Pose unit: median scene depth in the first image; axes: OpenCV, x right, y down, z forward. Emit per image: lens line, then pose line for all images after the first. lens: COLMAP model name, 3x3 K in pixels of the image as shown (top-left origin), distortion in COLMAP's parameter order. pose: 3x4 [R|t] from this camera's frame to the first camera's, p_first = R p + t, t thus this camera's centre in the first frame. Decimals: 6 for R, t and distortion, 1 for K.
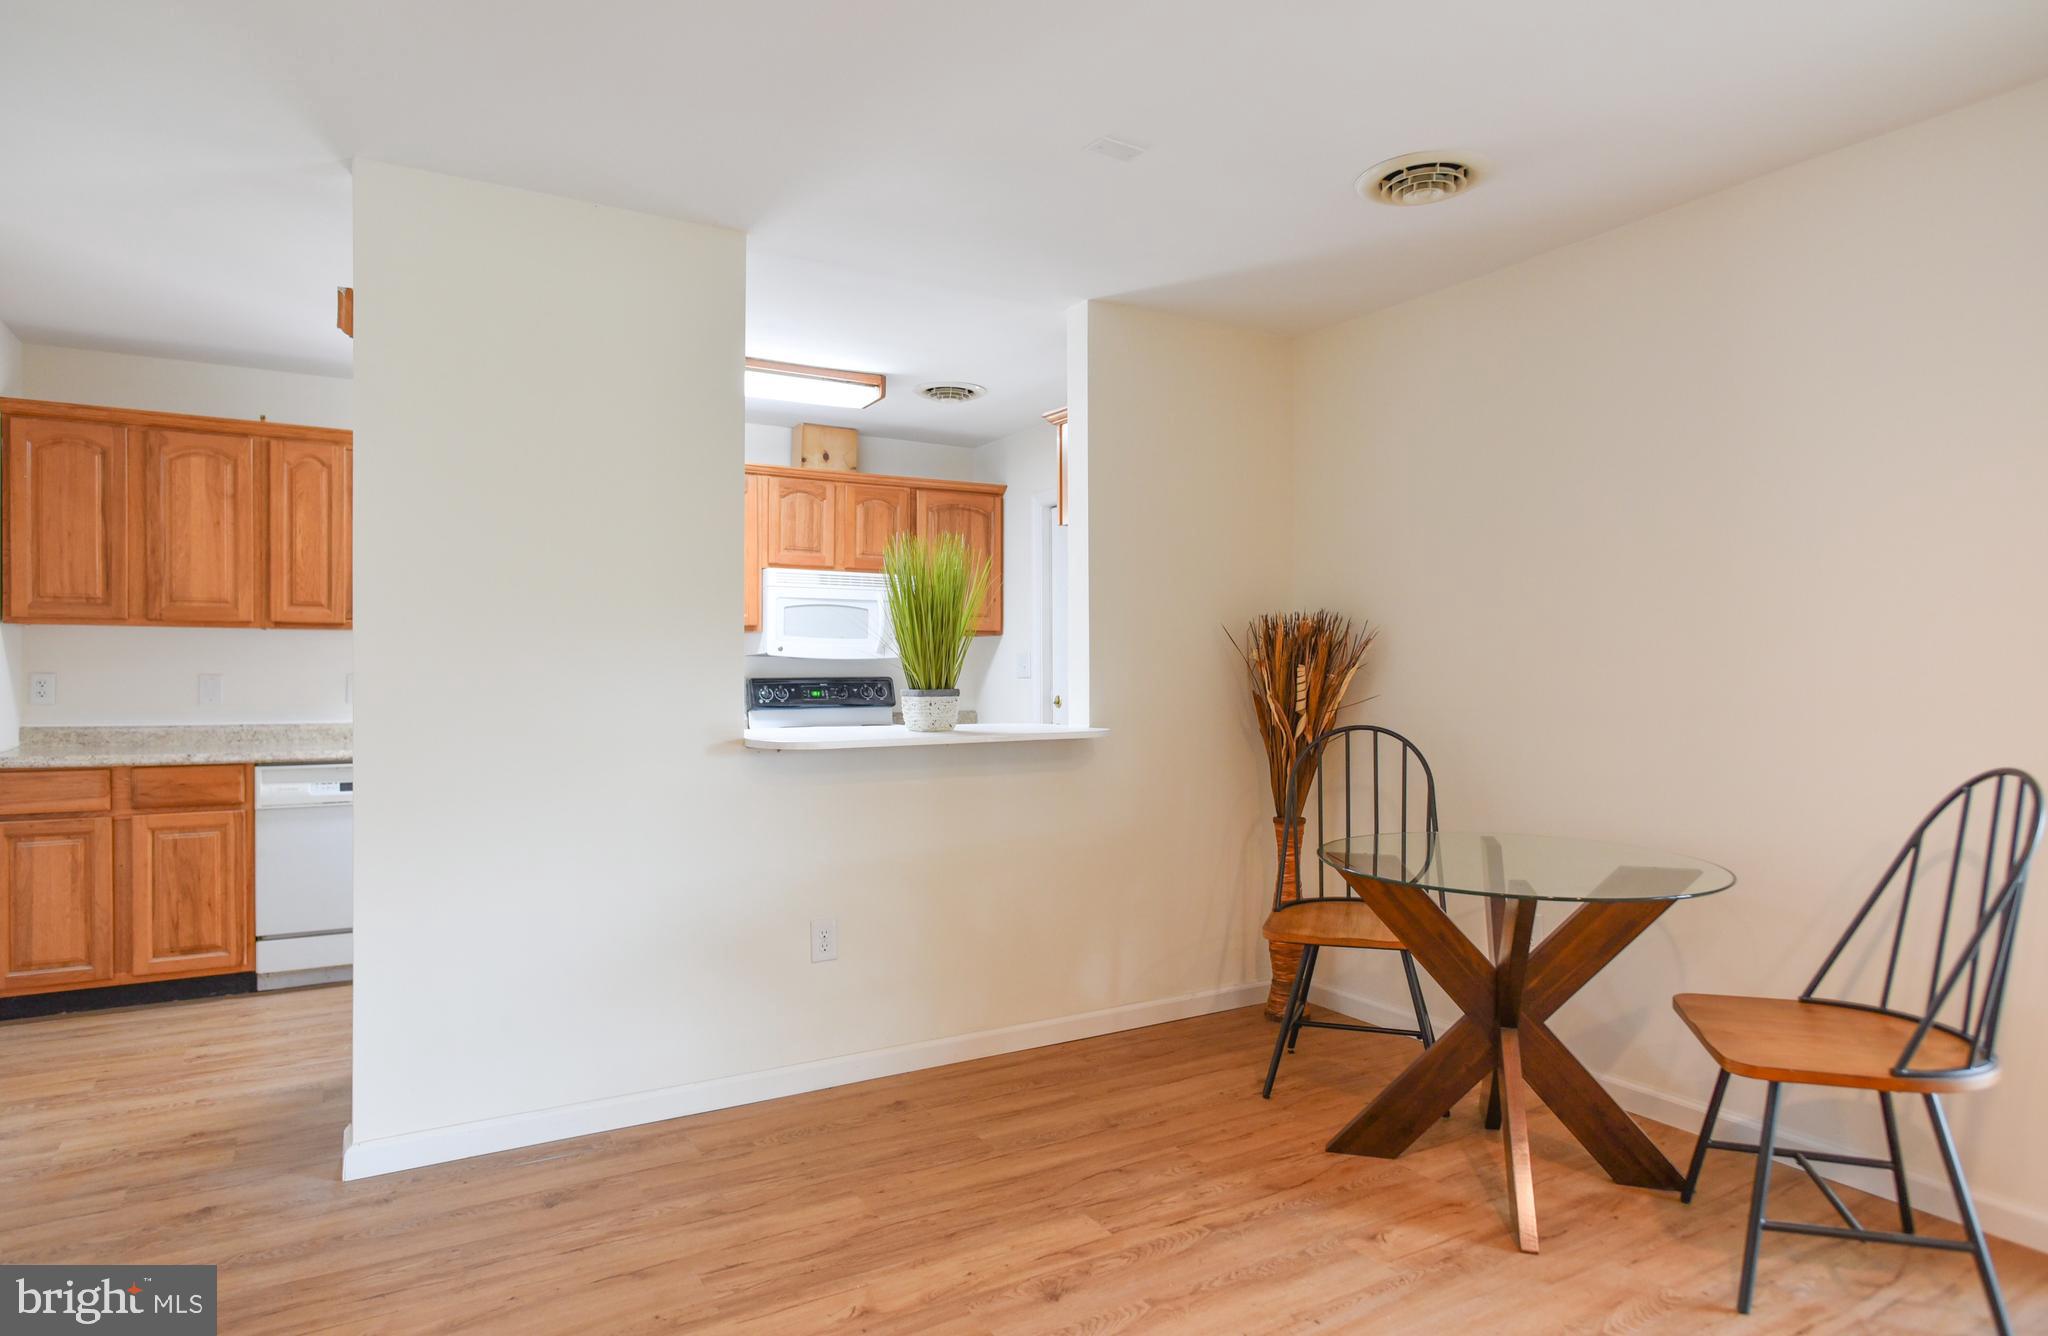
lens RADIAL K [[1165.0, 0, 1021.3], [0, 1165.0, 679.4], [0, 0, 1]] dist [0.014273, -0.001400]
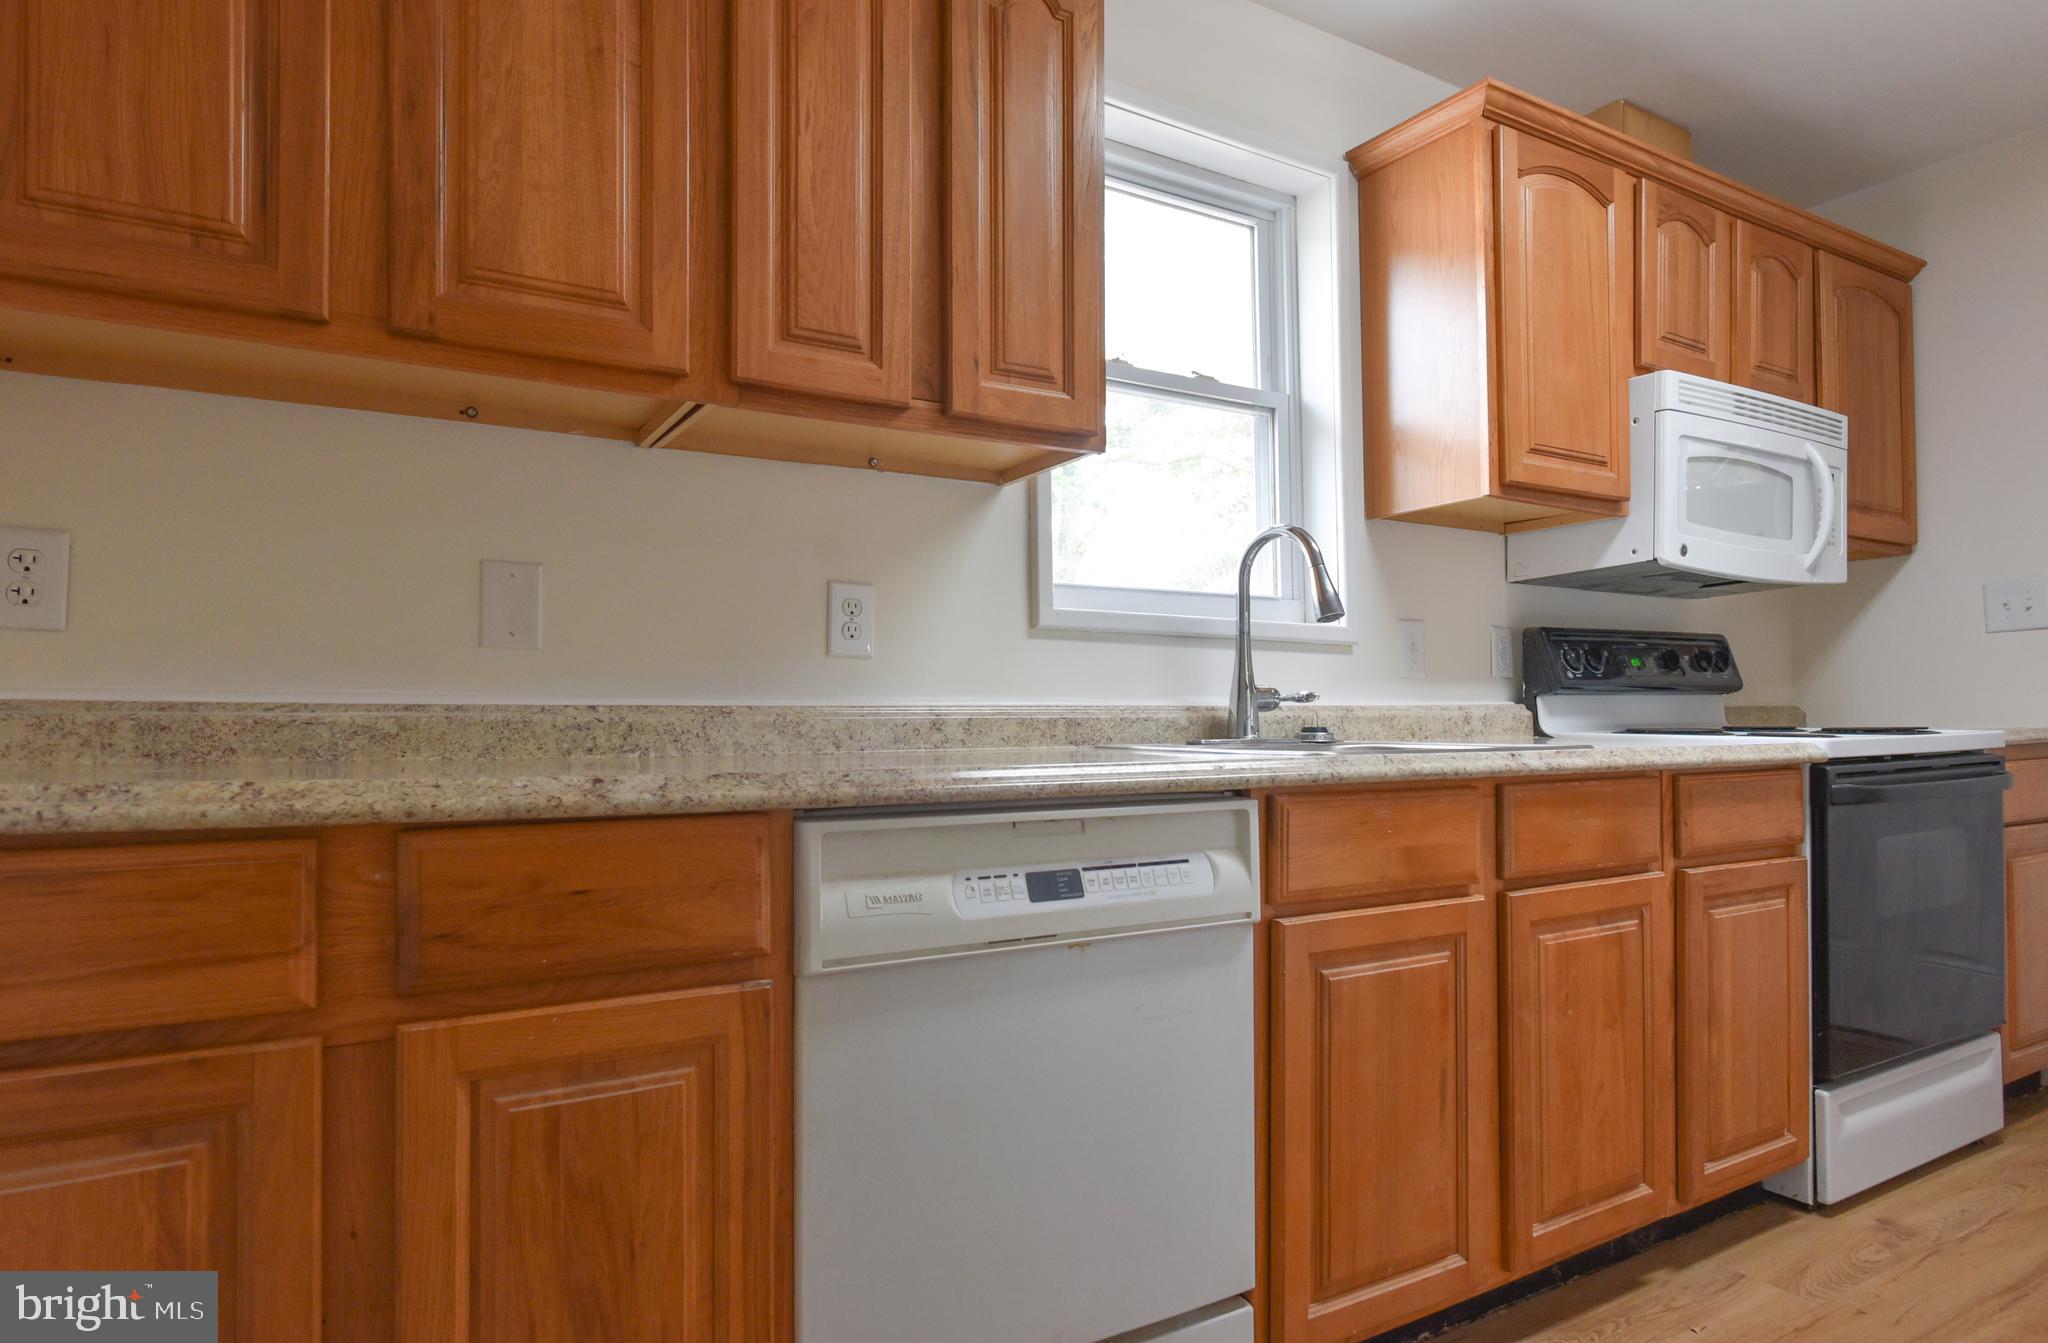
lens RADIAL K [[1158.4, 0, 988.6], [0, 1158.4, 710.0], [0, 0, 1]] dist [0.001668, -0.000031]
pose [[0.999847, -0.013499, 0.011168, -0.688725], [0.013782, 0.999576, -0.025636, 0.063240], [-0.010818, 0.025786, 0.999609, 0.818718]]
